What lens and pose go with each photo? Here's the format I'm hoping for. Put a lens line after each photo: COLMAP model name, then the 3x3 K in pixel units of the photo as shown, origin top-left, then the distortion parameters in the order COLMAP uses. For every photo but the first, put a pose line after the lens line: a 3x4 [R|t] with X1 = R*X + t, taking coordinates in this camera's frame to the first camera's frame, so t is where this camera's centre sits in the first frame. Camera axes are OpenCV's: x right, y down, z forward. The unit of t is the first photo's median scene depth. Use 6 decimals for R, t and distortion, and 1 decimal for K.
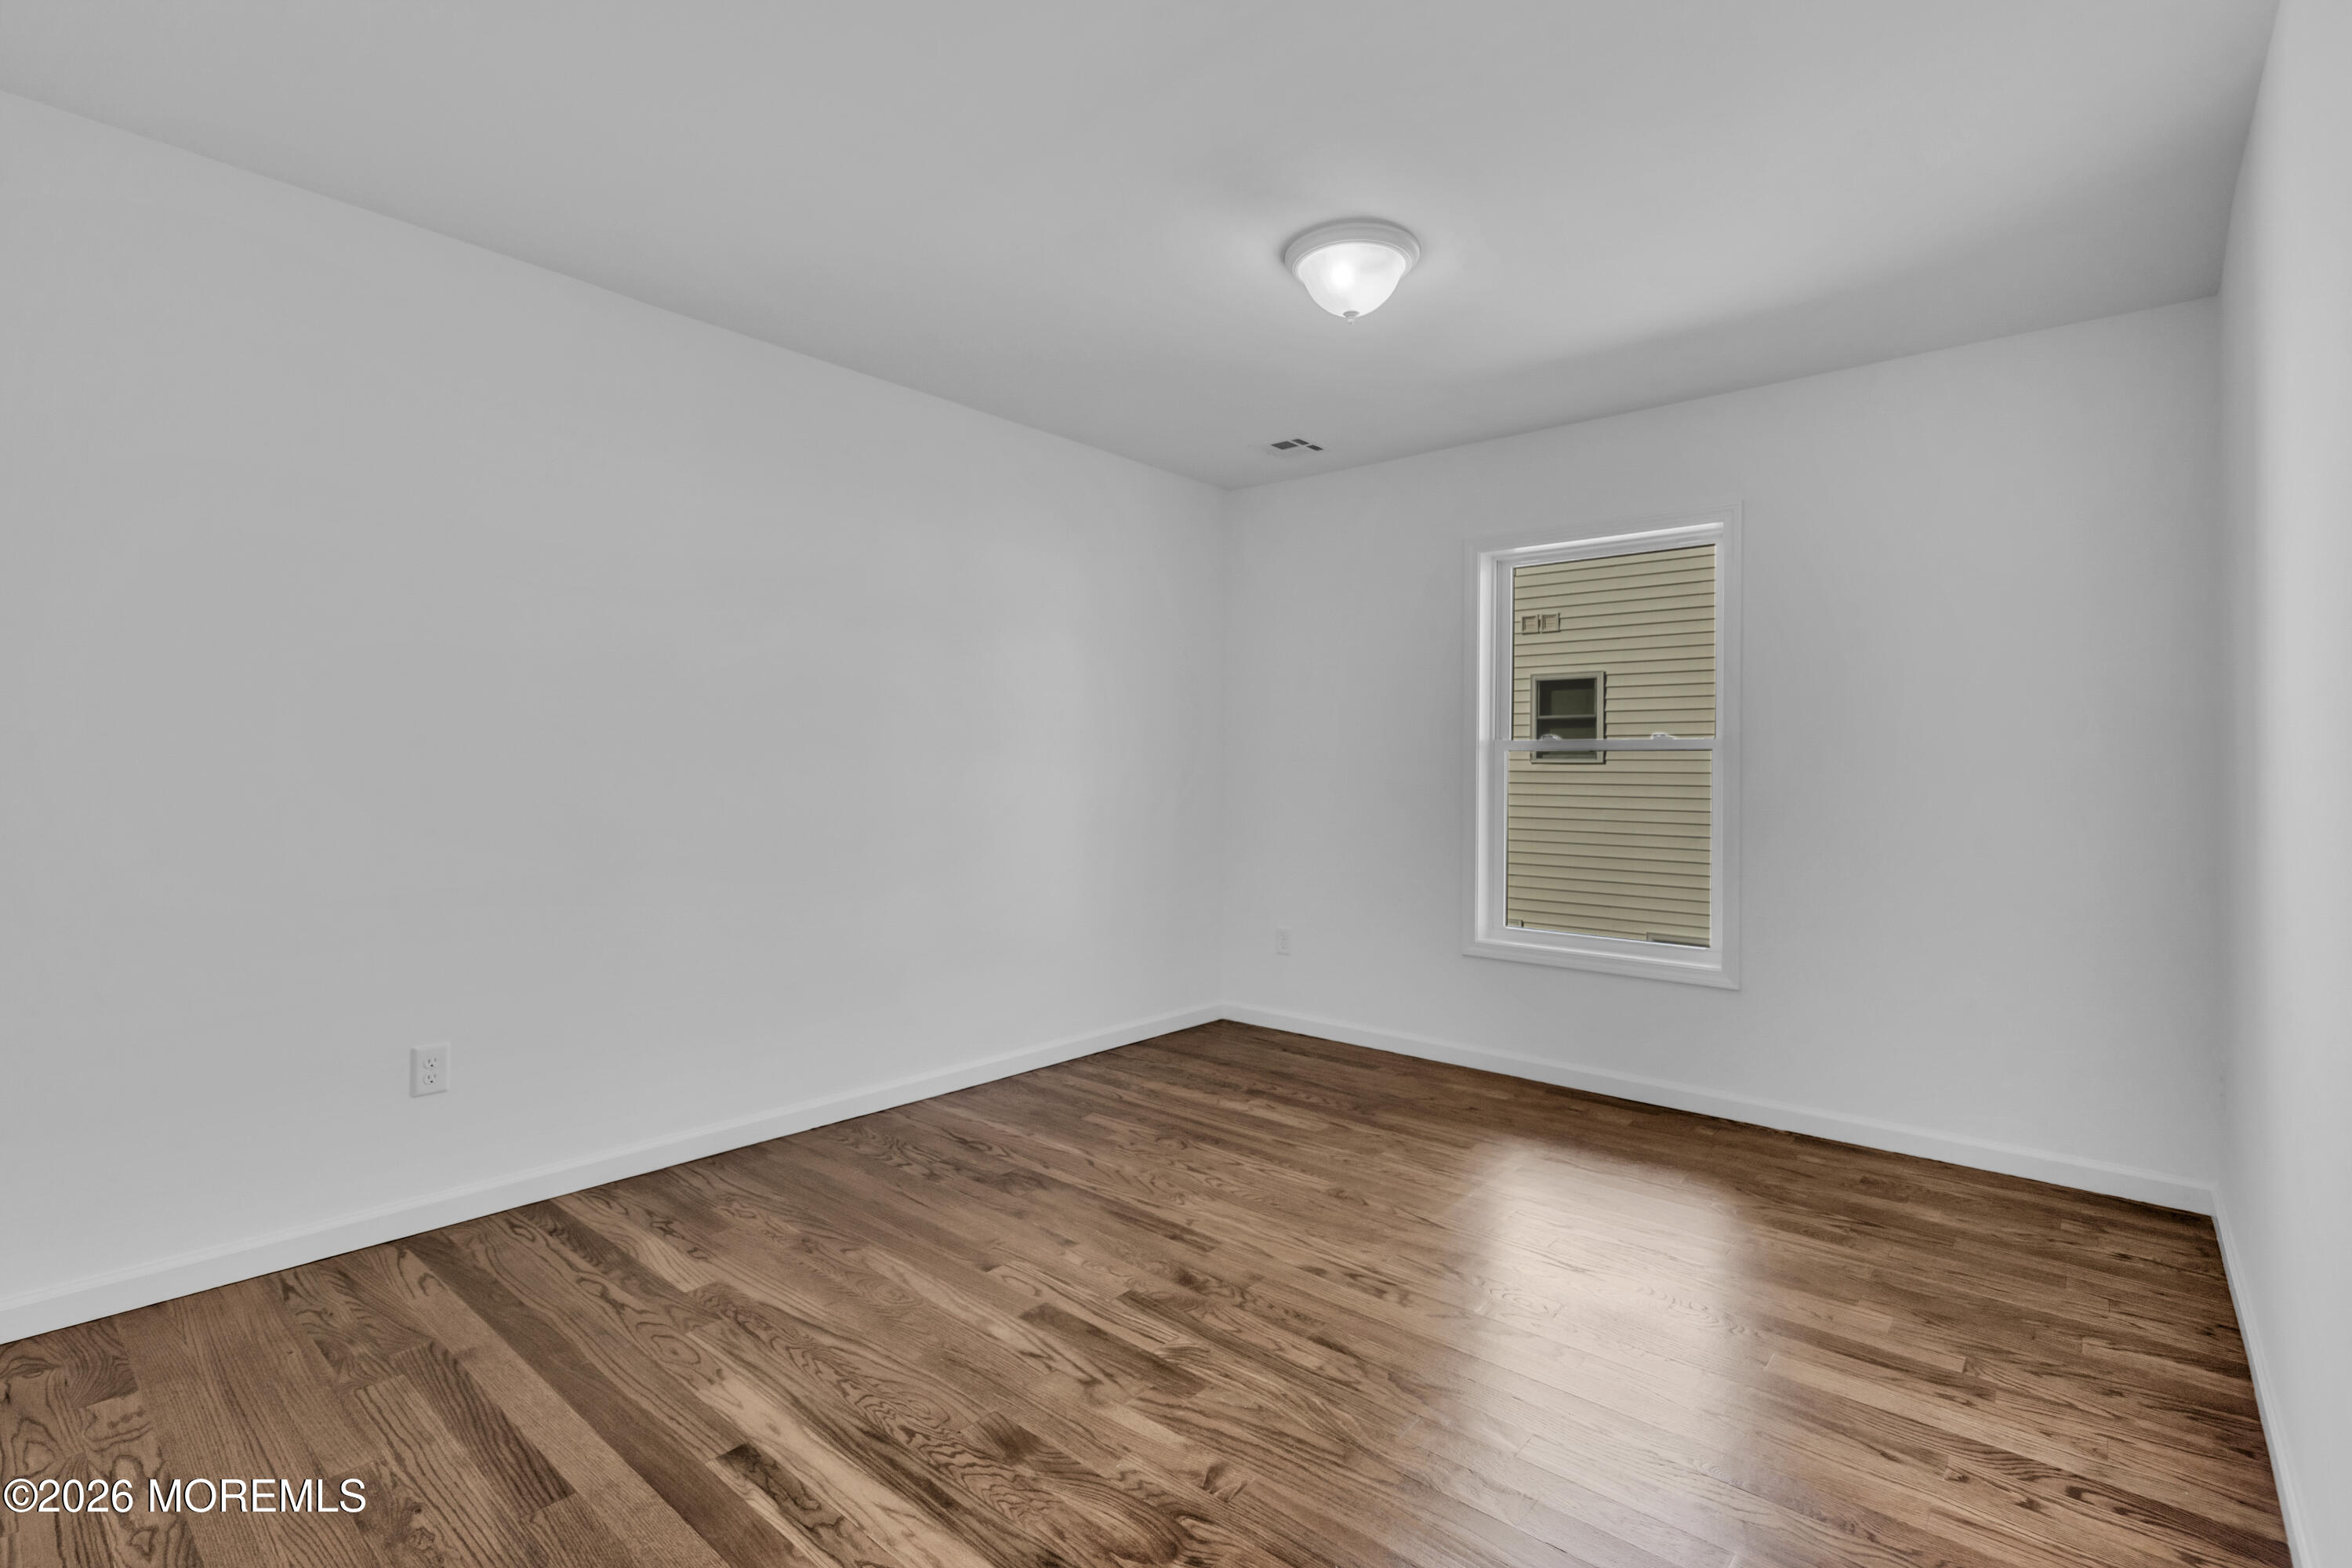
lens RADIAL K [[1086.3, 0, 1176.0], [0, 1086.3, 784.0], [0, 0, 1]] dist [0.000508, -0.000315]
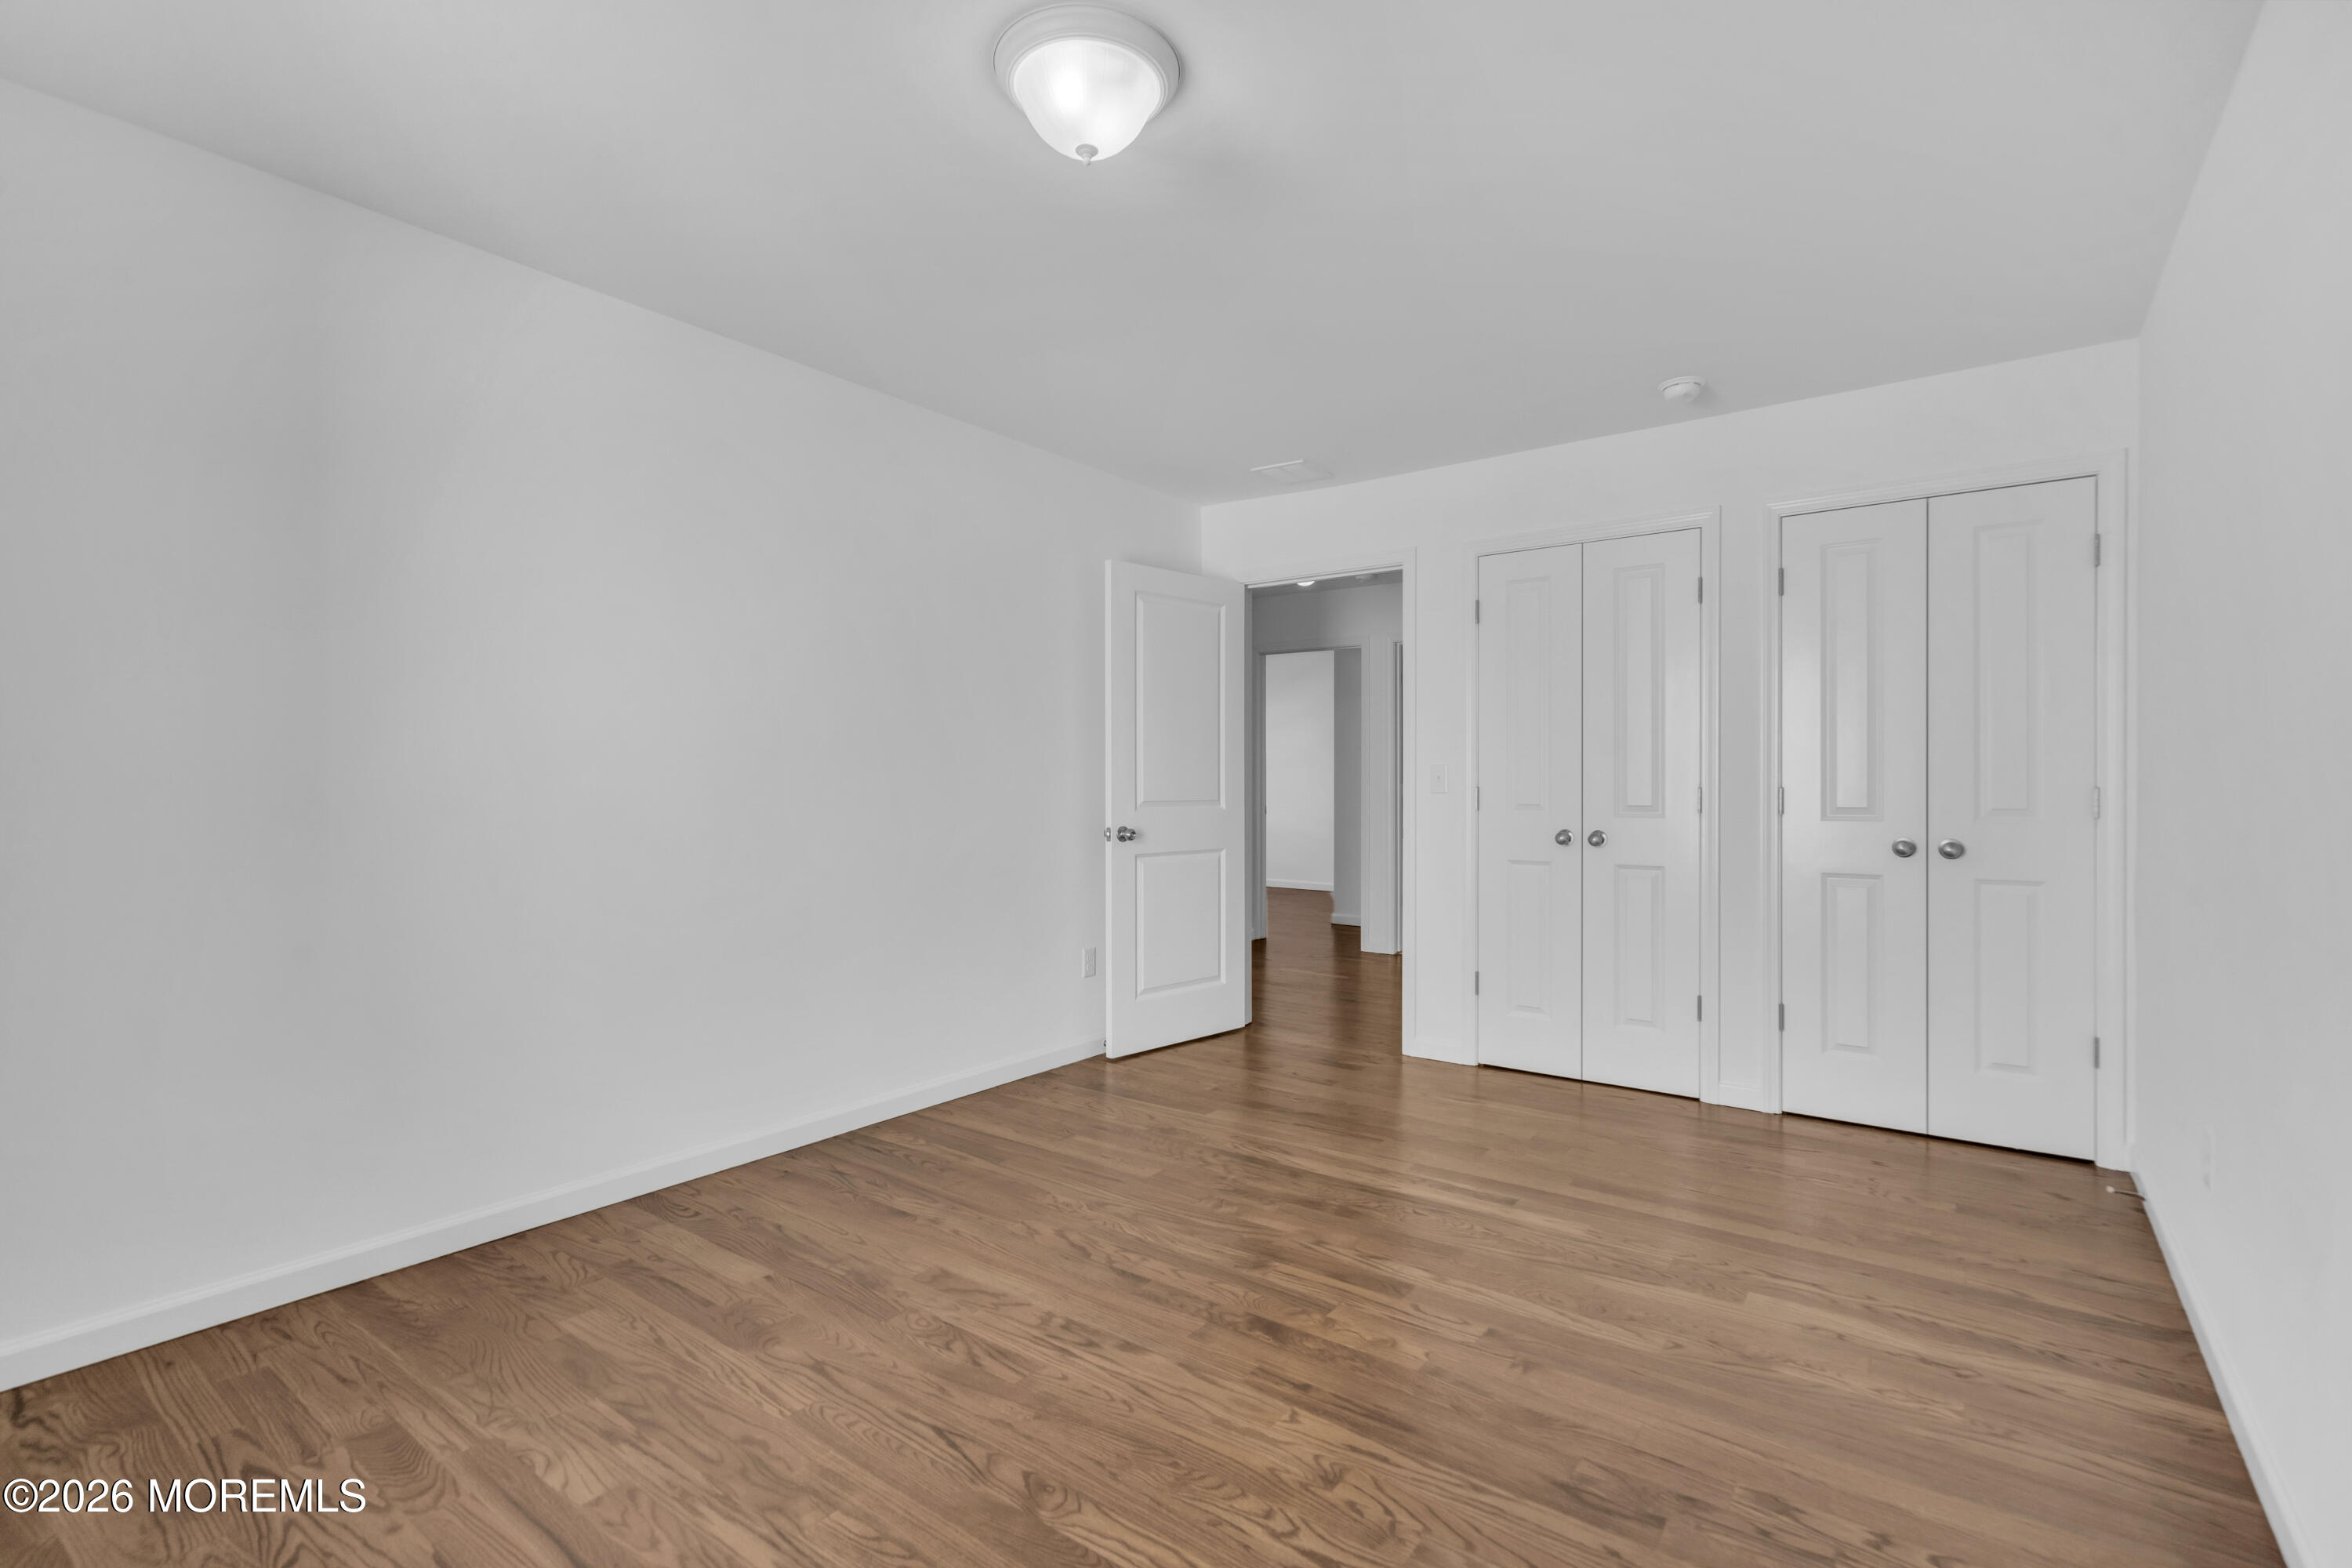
lens RADIAL K [[1086.3, 0, 1176.0], [0, 1086.3, 784.0], [0, 0, 1]] dist [0.000508, -0.000315]
pose [[-0.997337, -0.011485, -0.072017, 0.167432], [-0.012535, 0.999821, 0.014150, -0.021345], [0.071842, 0.015015, -0.997303, 1.953671]]
